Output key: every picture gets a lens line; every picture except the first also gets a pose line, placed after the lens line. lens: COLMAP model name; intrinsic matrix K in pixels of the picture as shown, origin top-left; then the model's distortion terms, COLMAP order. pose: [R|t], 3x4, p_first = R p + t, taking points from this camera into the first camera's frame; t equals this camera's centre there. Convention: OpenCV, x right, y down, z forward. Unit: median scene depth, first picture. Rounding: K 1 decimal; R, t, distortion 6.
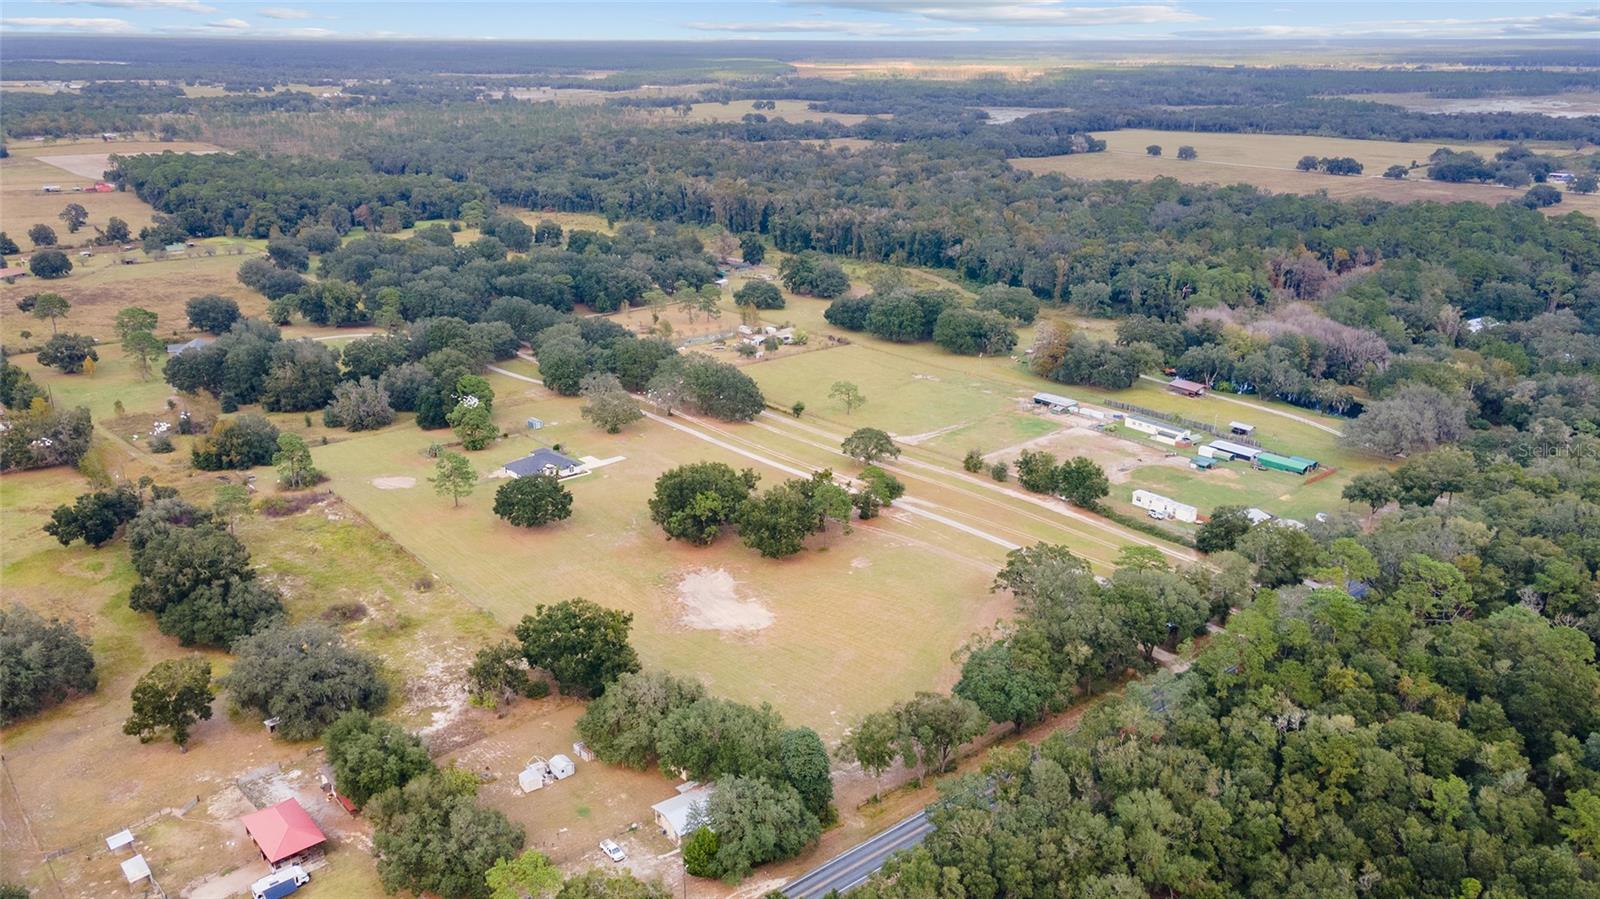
lens RADIAL K [[1228.8, 0, 789.8], [0, 1228.8, 404.4], [0, 0, 1]] dist [0.053058, 0.010524]
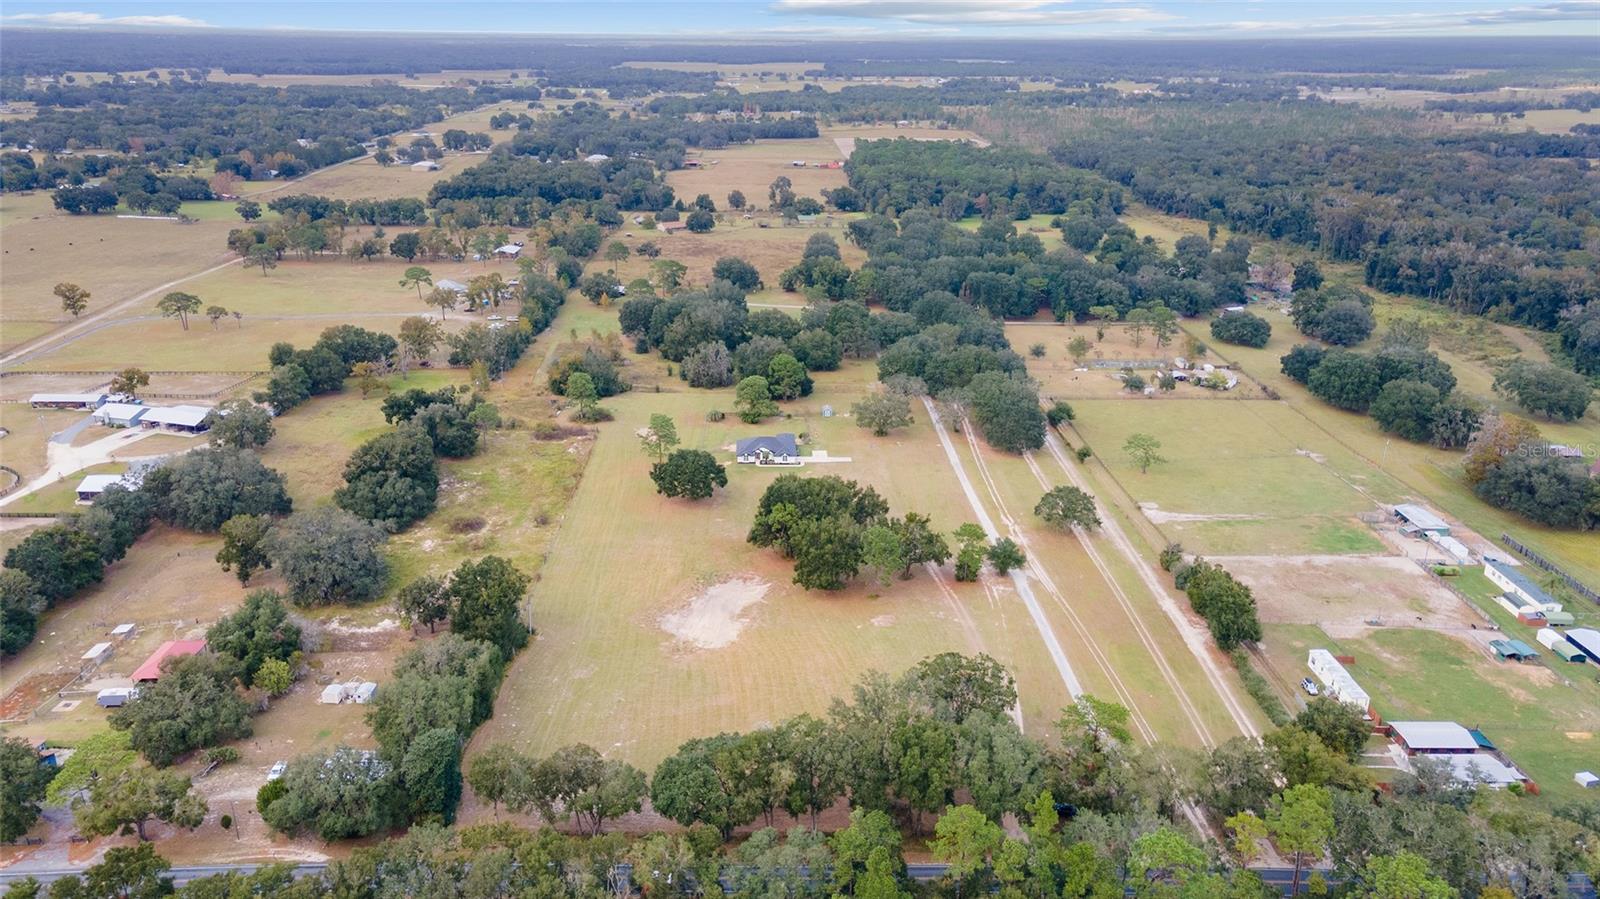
lens RADIAL K [[1185.3, 0, 789.5], [0, 1185.3, 447.3], [0, 0, 1]] dist [0.042677, 0.003776]
pose [[0.775238, 0.211957, -0.595047, 0.348409], [-0.186086, 0.976851, 0.105520, -0.051525], [0.603638, 0.028927, 0.796734, 0.190851]]
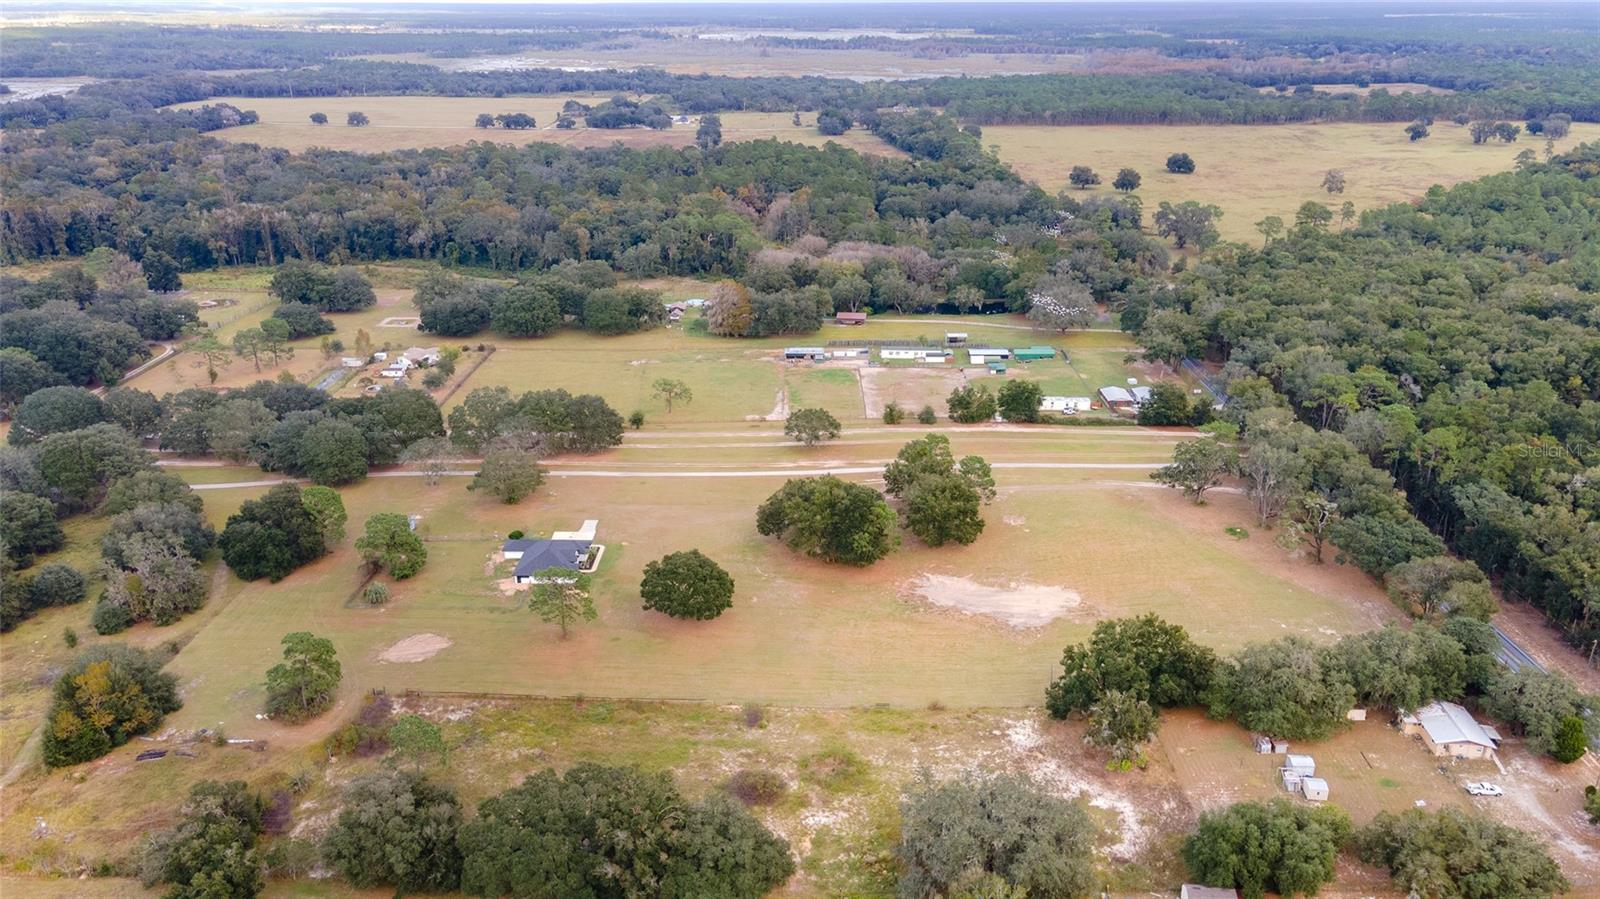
lens RADIAL K [[1167.9, 0, 793.0], [0, 1167.9, 448.5], [0, 0, 1]] dist [0.041029, 0.006270]
pose [[0.667744, -0.271923, 0.692948, -0.513746], [0.218486, 0.961485, 0.166761, -0.093616], [-0.711605, 0.040046, 0.701437, 0.315676]]
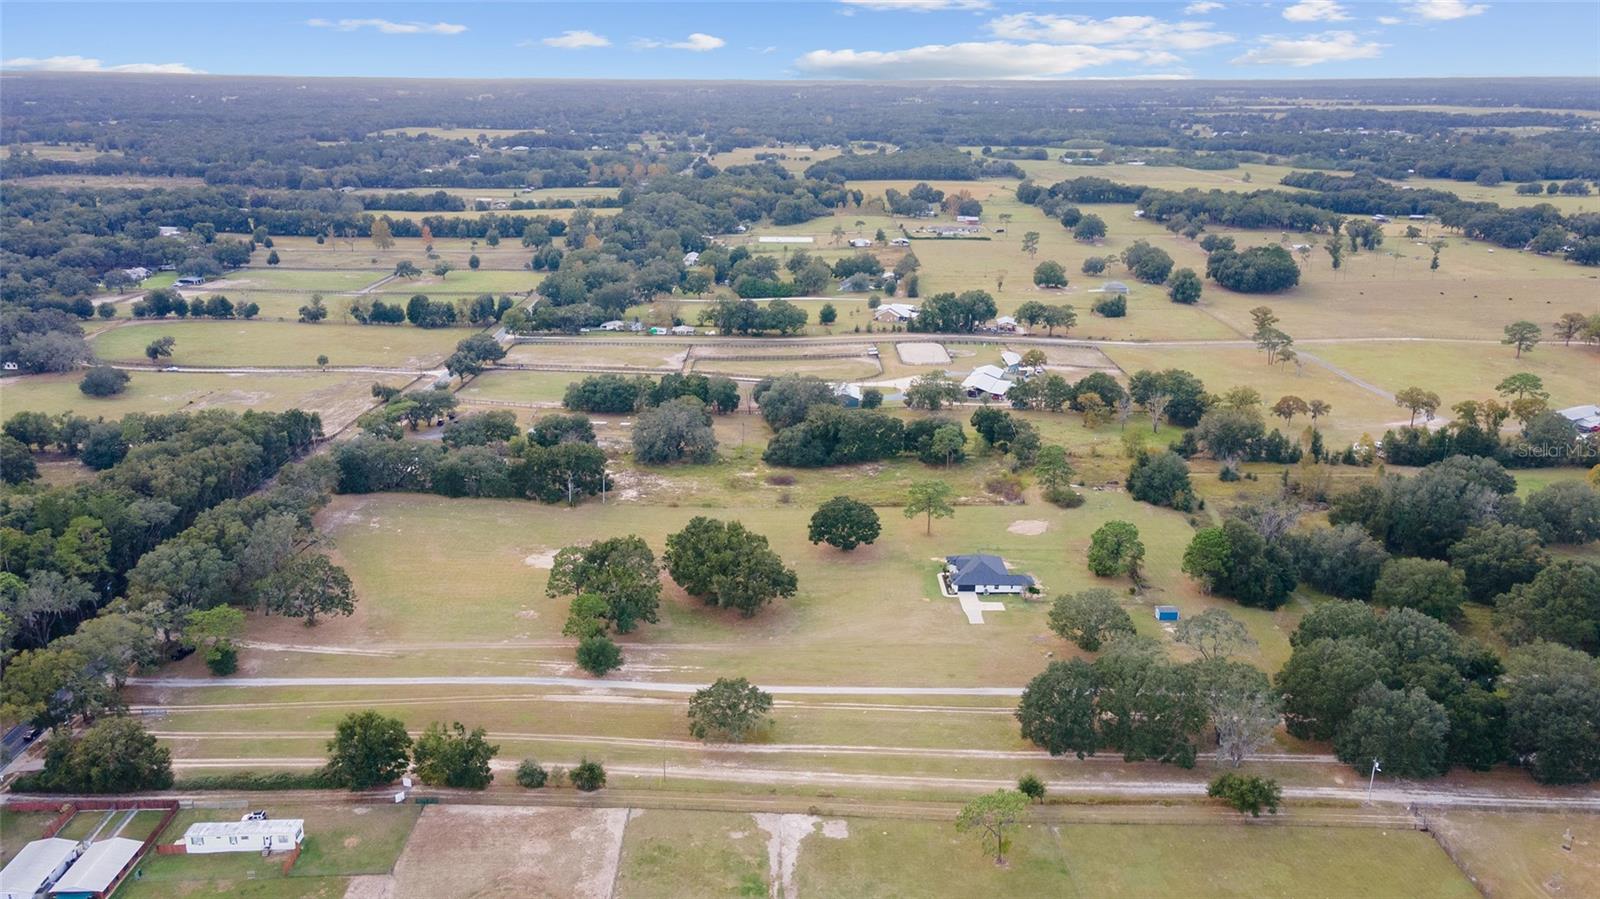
lens RADIAL K [[1167.9, 0, 793.0], [0, 1167.9, 448.5], [0, 0, 1]] dist [0.041029, 0.006270]
pose [[-0.650703, 0.227585, -0.724424, 0.400349], [-0.222596, 0.854944, 0.468532, -0.330684], [0.725973, 0.466129, -0.505655, 1.106451]]
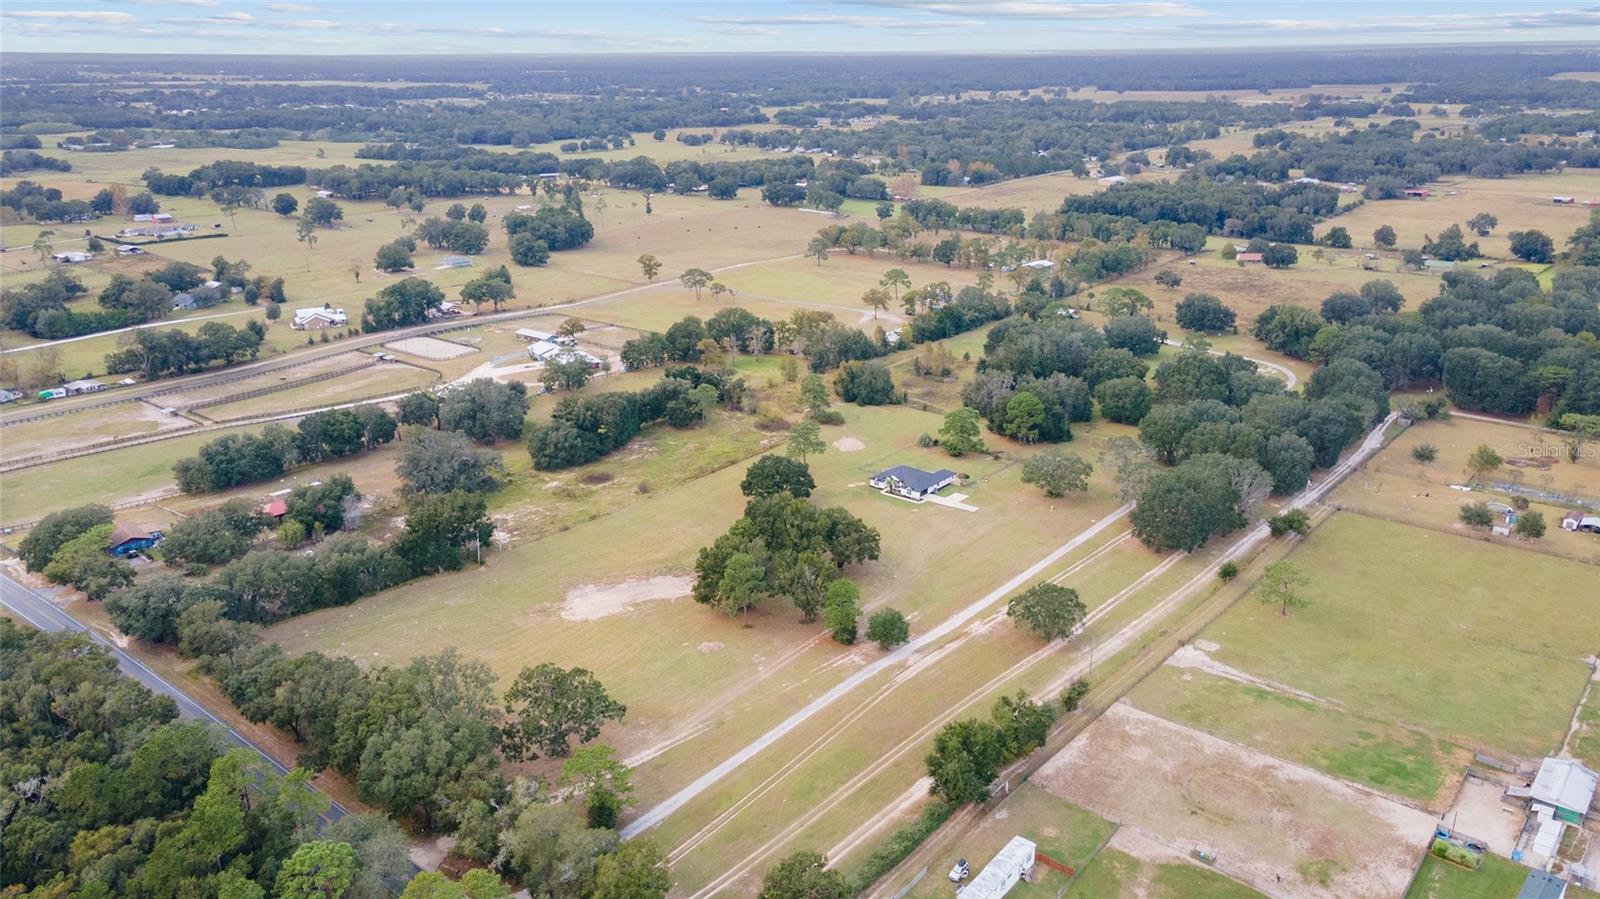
lens RADIAL K [[1185.3, 0, 789.5], [0, 1185.3, 447.3], [0, 0, 1]] dist [0.042677, 0.003776]
pose [[0.169035, 0.311759, -0.935004, 0.576813], [-0.275570, 0.925771, 0.258861, -0.168314], [0.946302, 0.213903, 0.242400, 0.579695]]
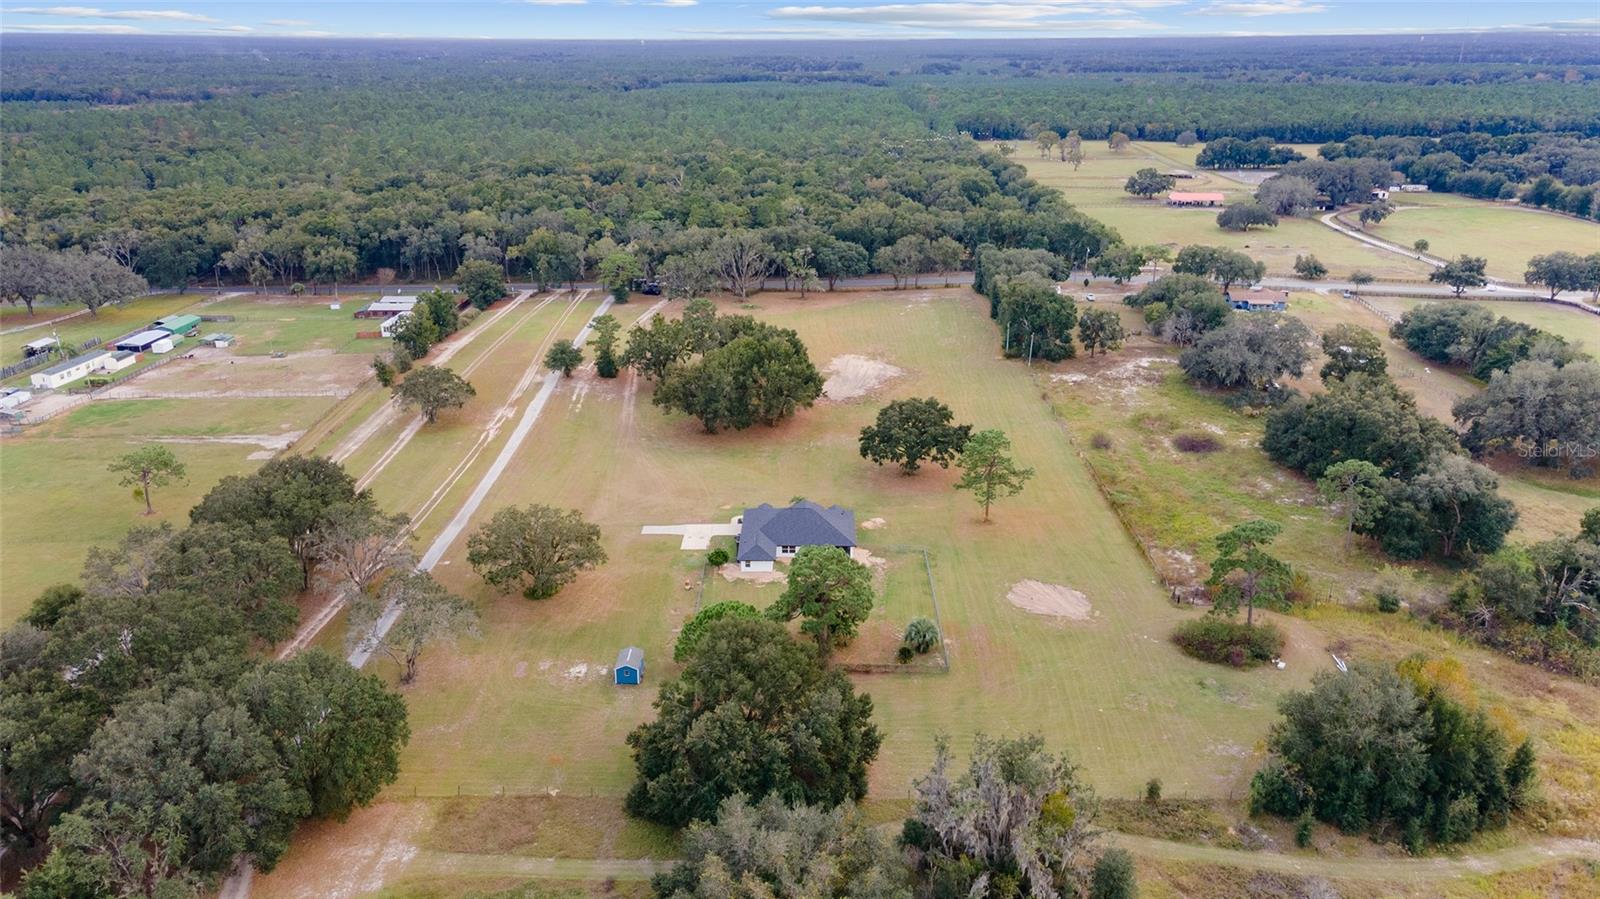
lens RADIAL K [[1185.3, 0, 789.5], [0, 1185.3, 447.3], [0, 0, 1]] dist [0.042677, 0.003776]
pose [[-0.746179, -0.218850, 0.628746, -0.448106], [0.192091, 0.833482, 0.518081, -0.217647], [-0.637431, 0.507358, -0.579888, 1.110777]]
